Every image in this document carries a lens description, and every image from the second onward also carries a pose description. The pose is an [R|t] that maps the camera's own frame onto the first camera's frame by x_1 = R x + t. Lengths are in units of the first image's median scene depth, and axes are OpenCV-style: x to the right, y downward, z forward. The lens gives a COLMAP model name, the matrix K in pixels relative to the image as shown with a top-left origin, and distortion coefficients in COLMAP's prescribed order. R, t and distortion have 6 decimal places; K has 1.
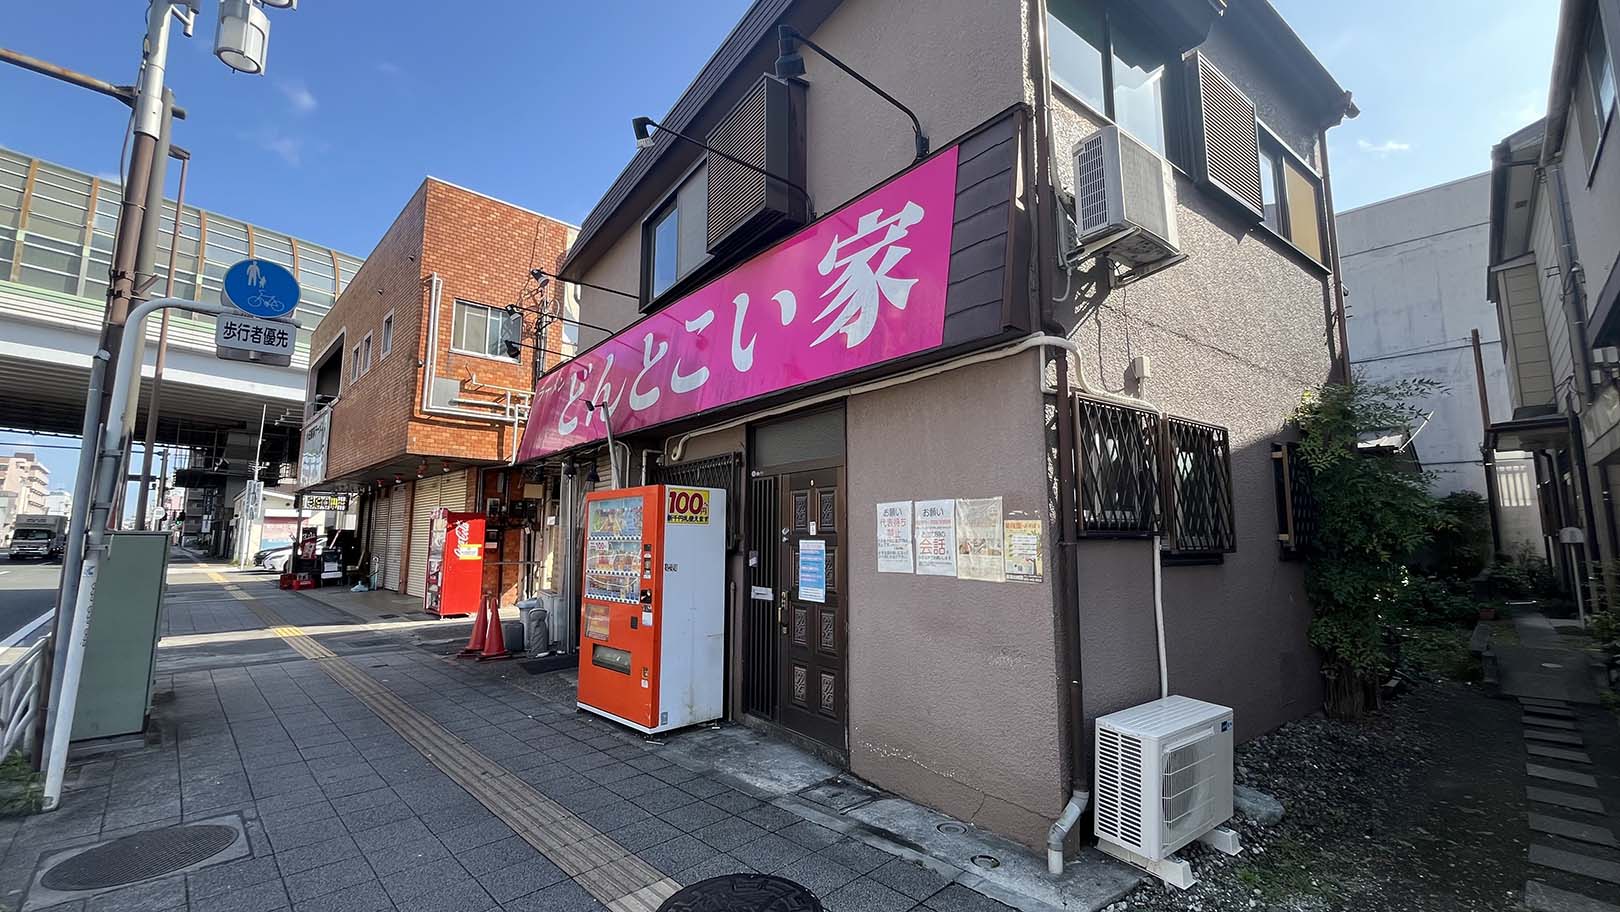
lens RADIAL K [[646.2, 0, 819.2], [0, 646.2, 451.8], [0, 0, 1]] dist [-0.002616, -0.000035]
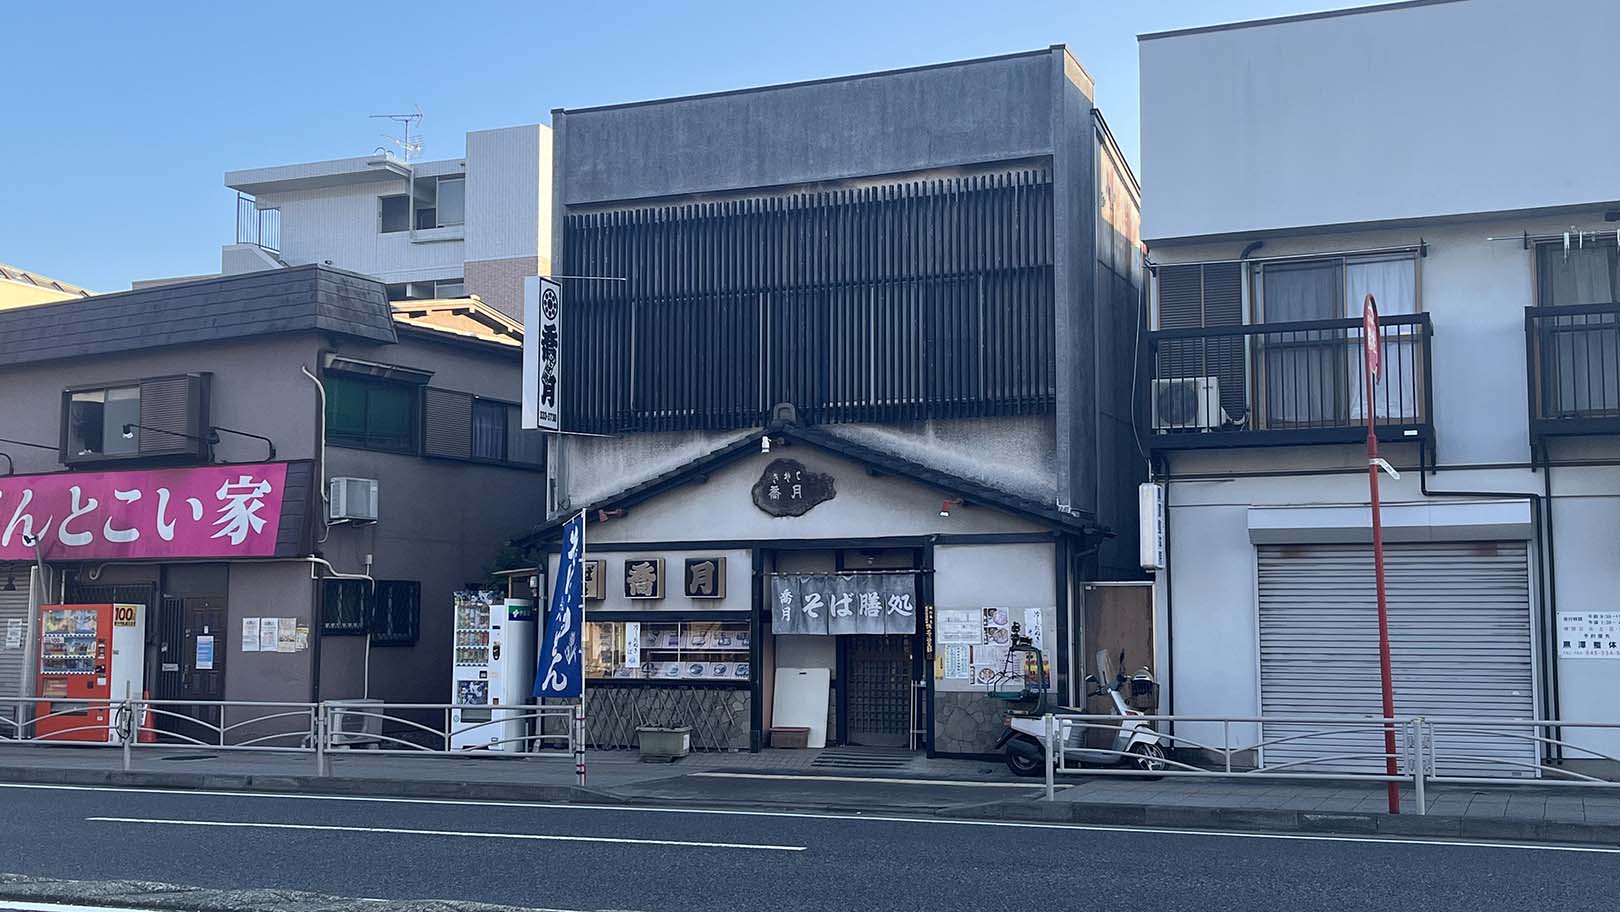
lens RADIAL K [[1751.0, 0, 811.4], [0, 1751.0, 452.6], [0, 0, 1]] dist [0.020067, 0.000000]
pose [[0.922522, 0.038314, 0.384039, -0.342468], [-0.050367, 0.998502, 0.021374, -0.551512], [-0.382645, -0.039061, 0.923069, -4.055360]]
